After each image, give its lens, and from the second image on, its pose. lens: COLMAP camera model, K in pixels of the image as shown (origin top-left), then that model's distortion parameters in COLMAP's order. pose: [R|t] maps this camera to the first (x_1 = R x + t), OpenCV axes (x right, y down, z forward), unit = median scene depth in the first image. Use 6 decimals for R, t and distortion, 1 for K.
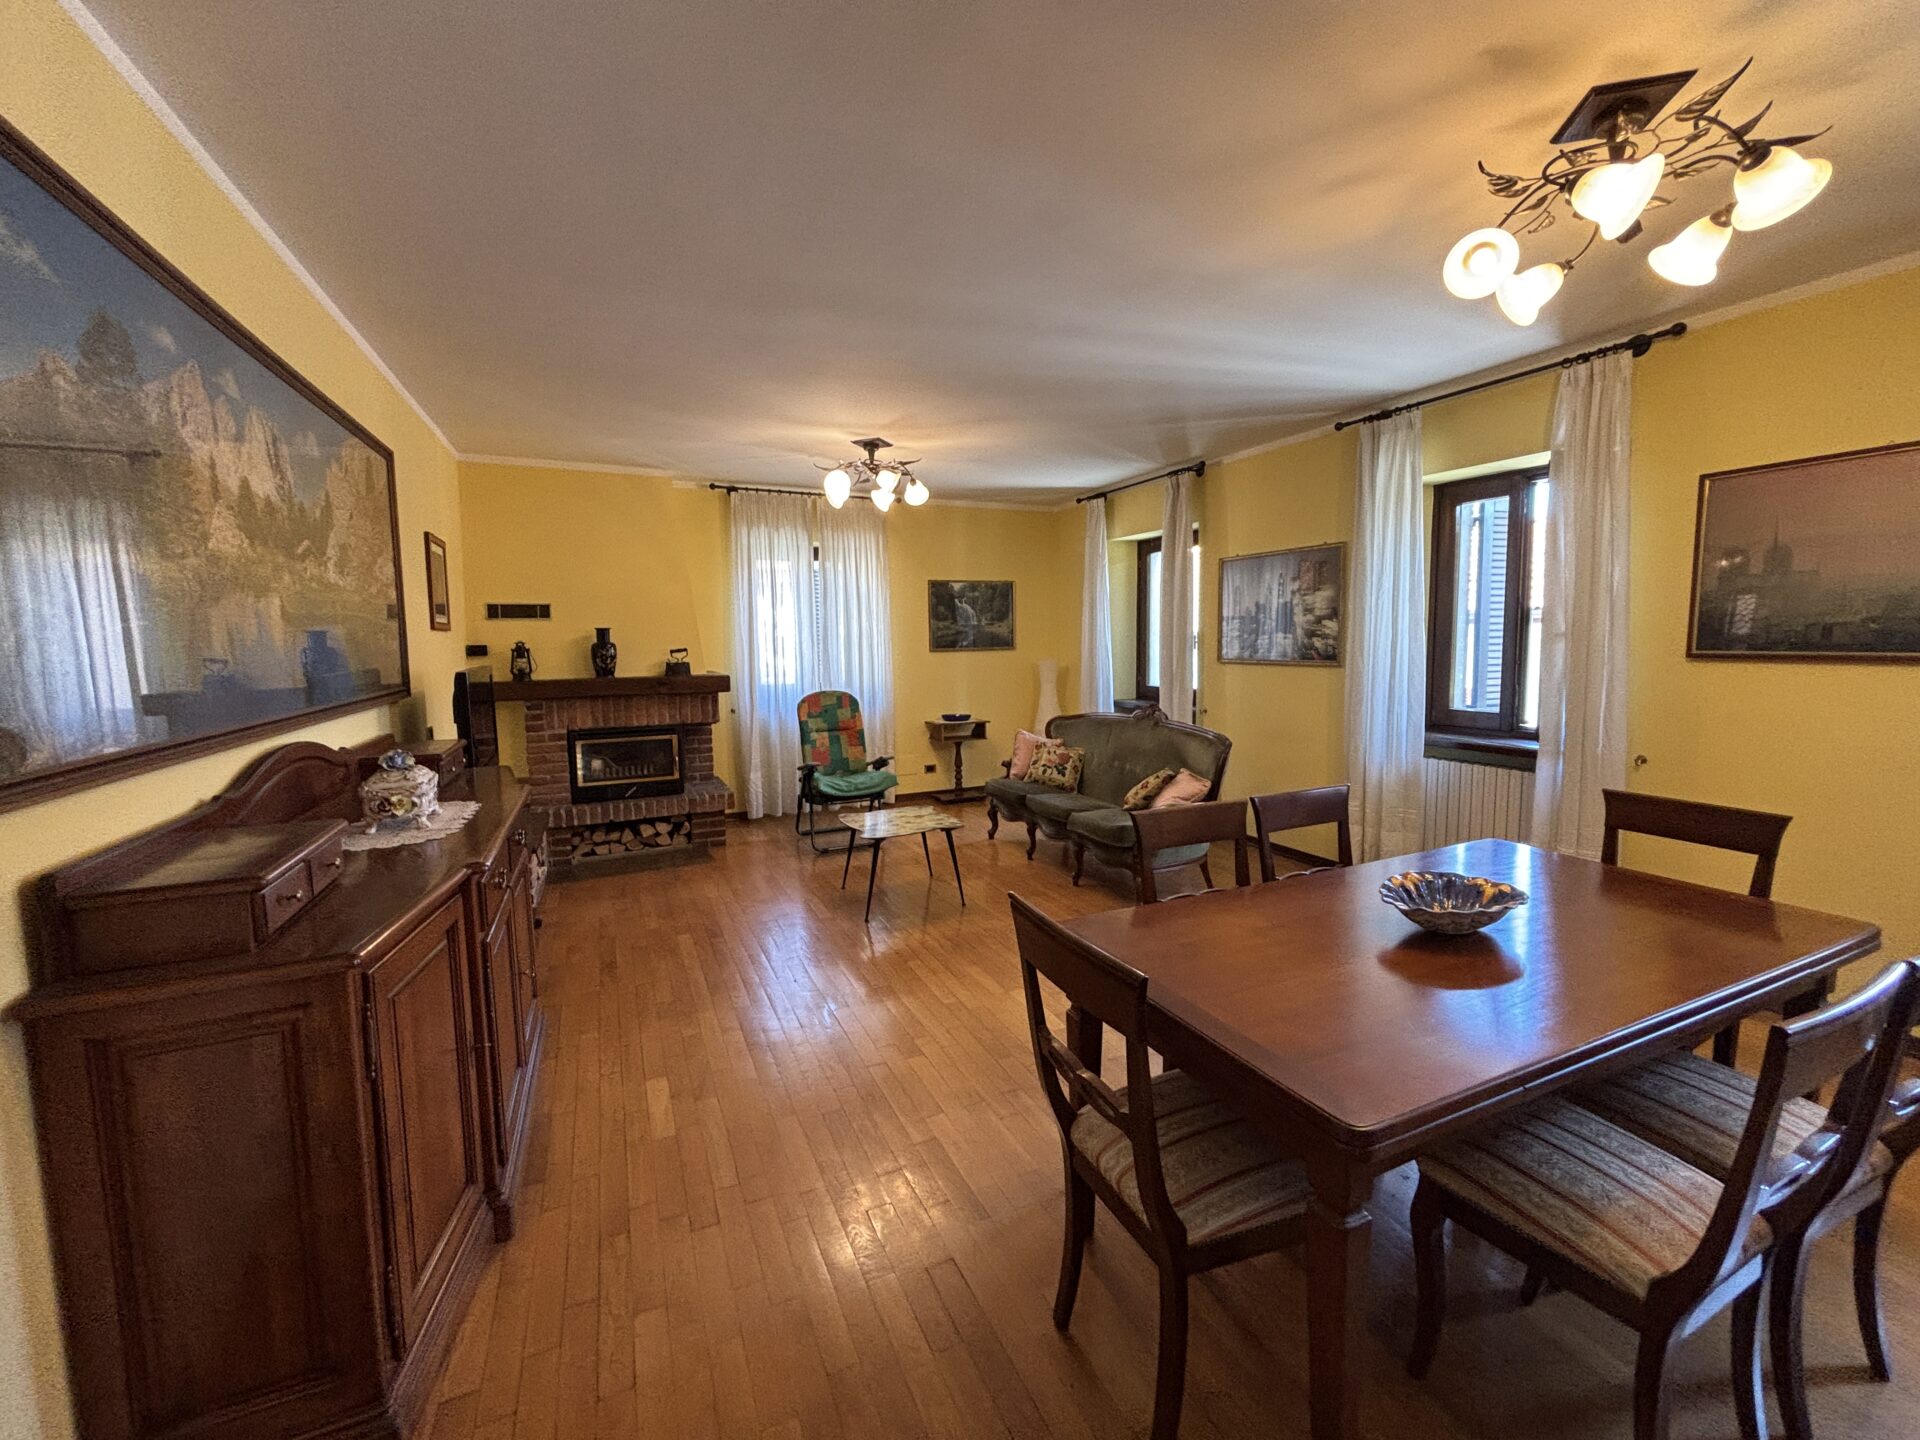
lens RADIAL K [[768.0, 0, 952.4], [0, 768.0, 705.5], [0, 0, 1]] dist [-0.001267, 0.000764]
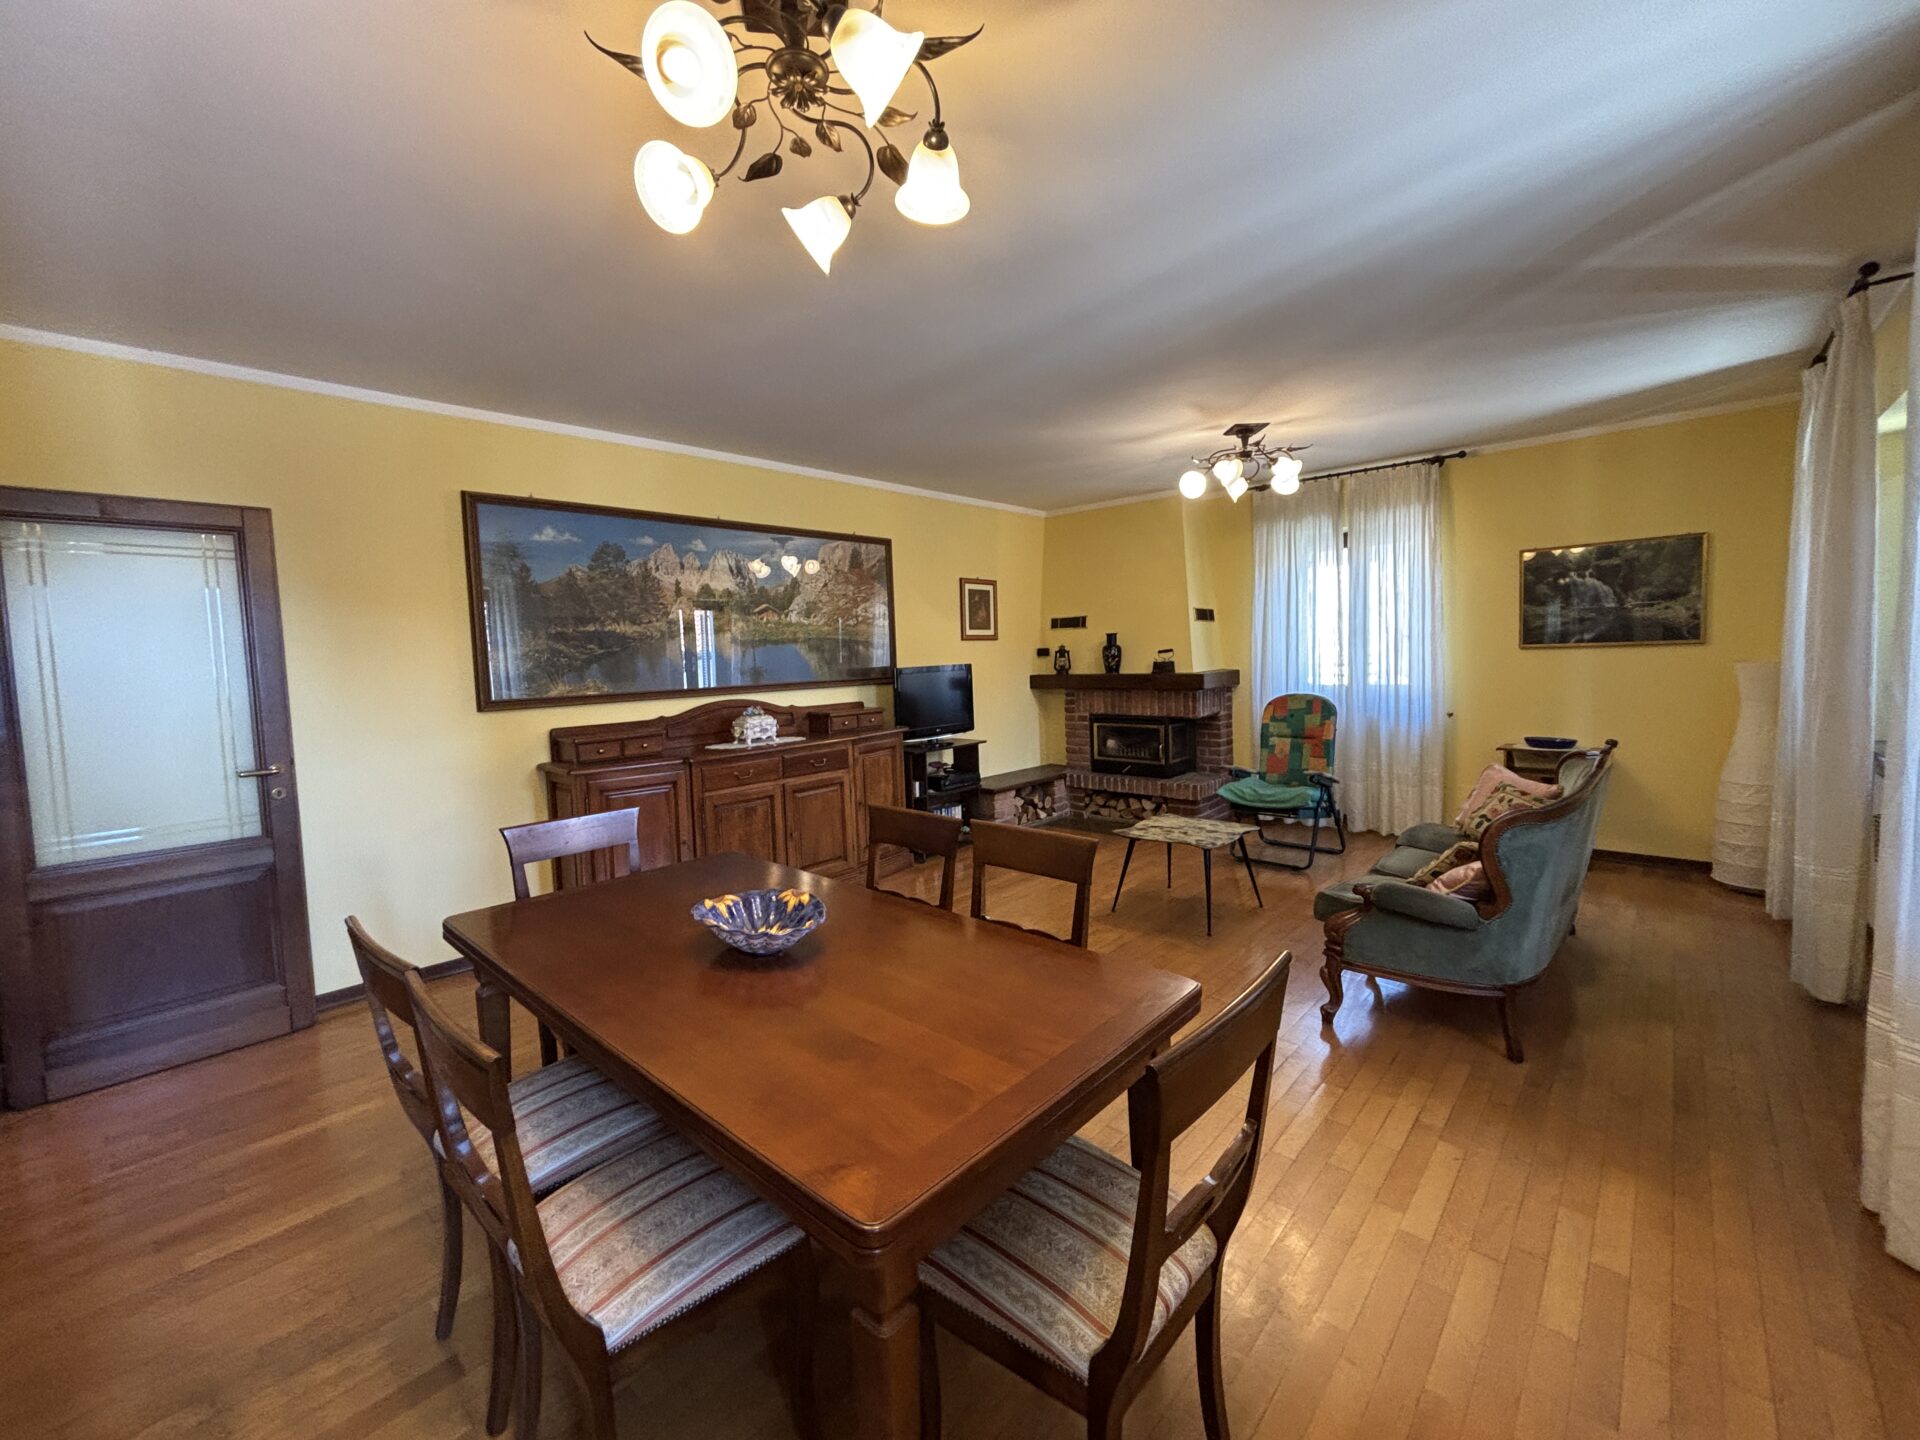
lens RADIAL K [[768.0, 0, 950.5], [0, 768.0, 721.8], [0, 0, 1]] dist [-0.001267, 0.000764]
pose [[0.387804, 0.081943, -0.918092, 0.567634], [-0.054754, 0.996330, 0.065798, -0.025287], [0.920114, 0.024753, 0.390867, 0.277458]]
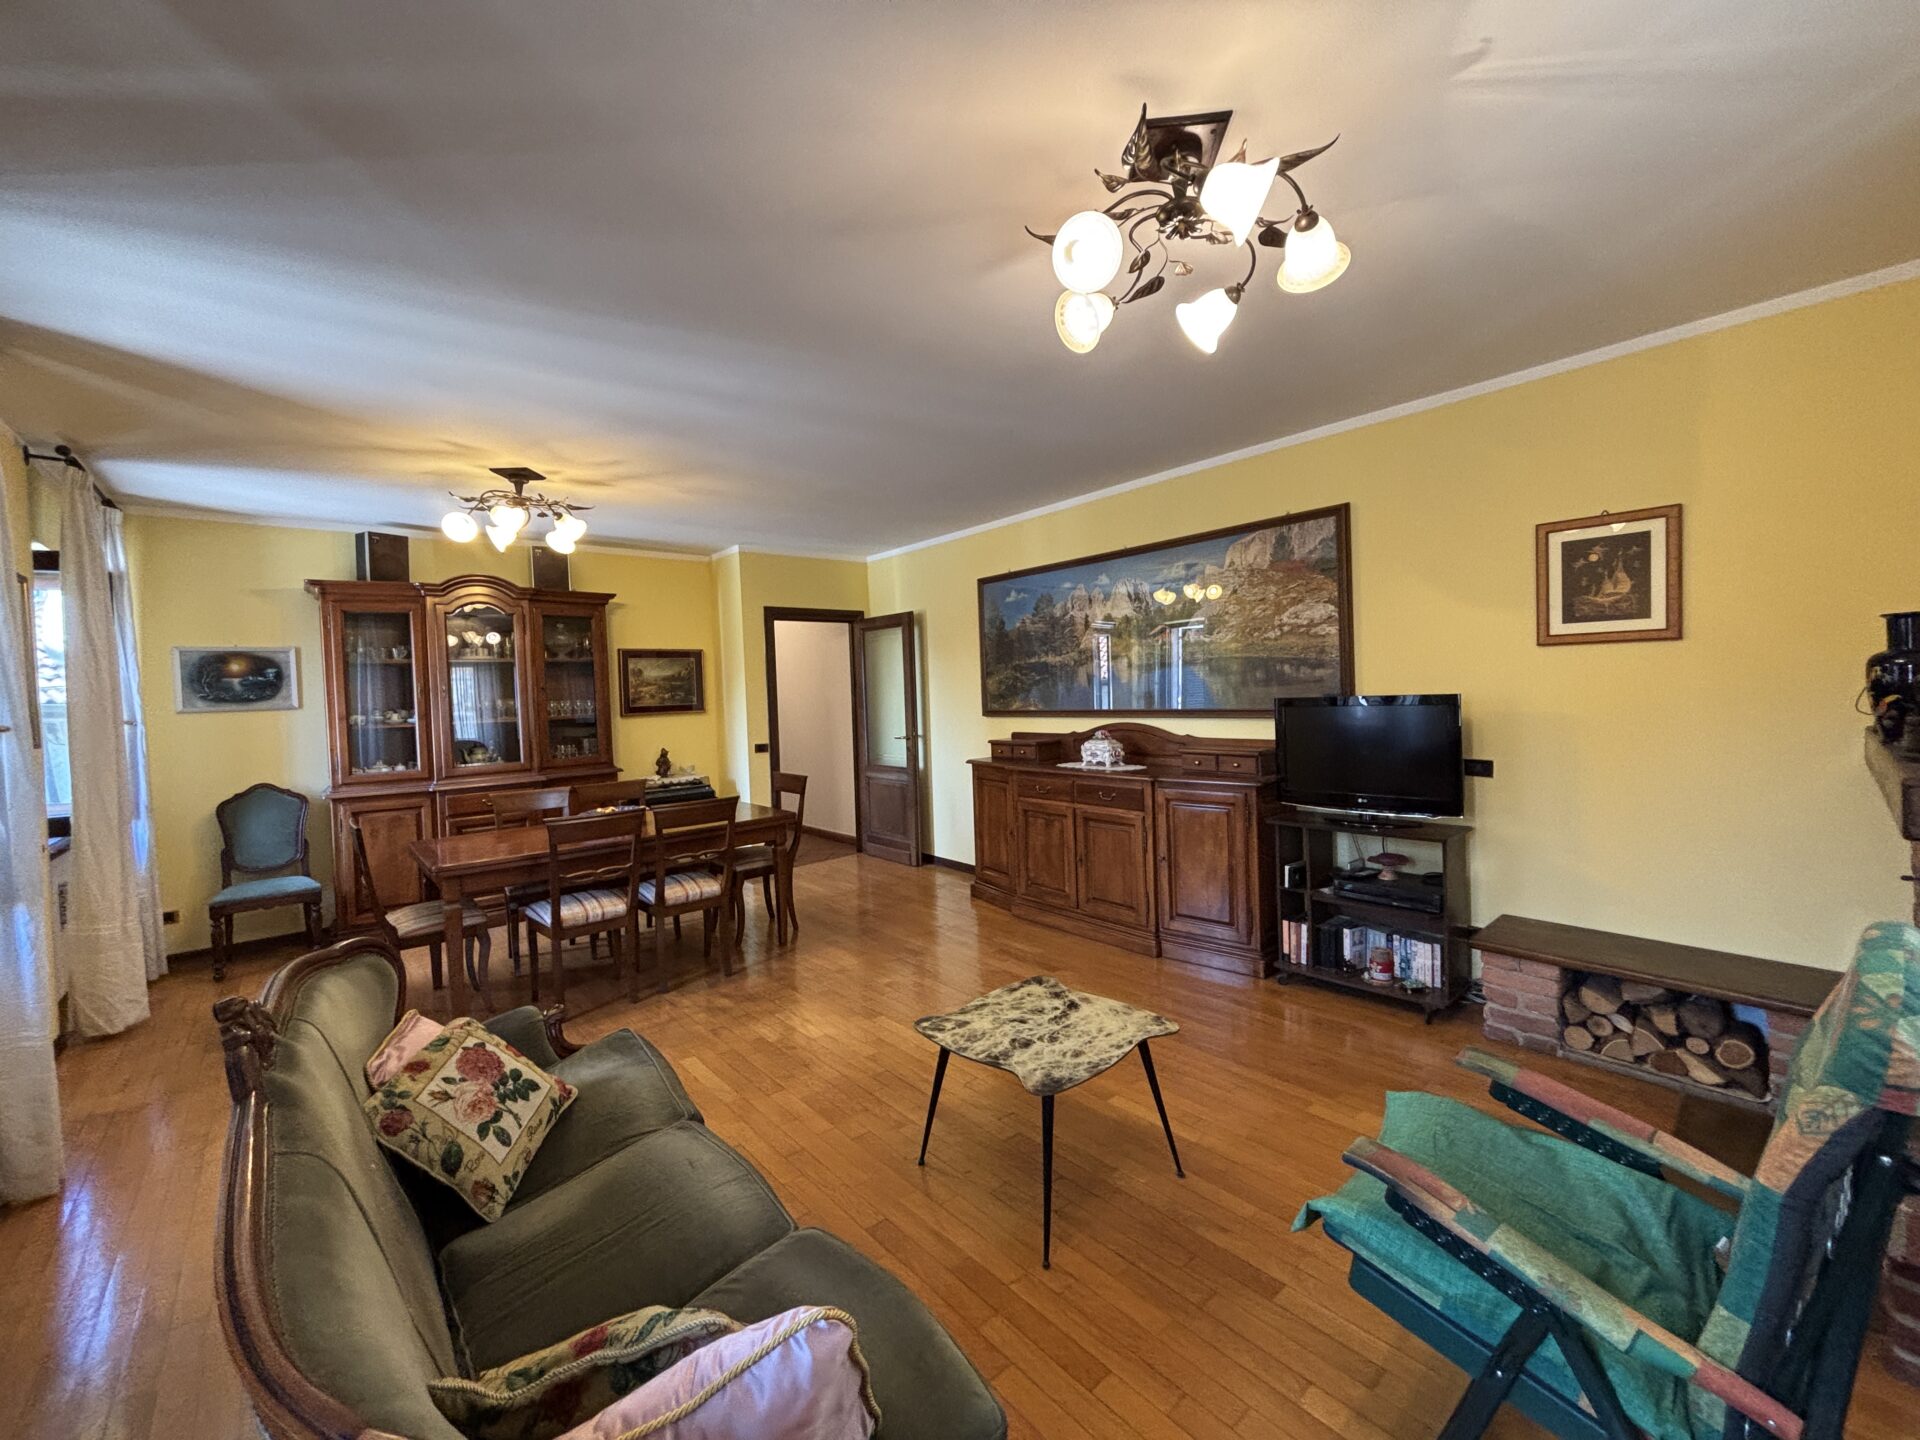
lens RADIAL K [[768.0, 0, 960.0], [0, 768.0, 713.0], [0, 0, 1]] dist [-0.001267, 0.000764]
pose [[-0.960826, 0.064839, -0.269460, 0.096818], [0.031461, 0.991481, 0.126394, -0.110176], [0.275359, 0.112966, -0.954681, 1.192771]]
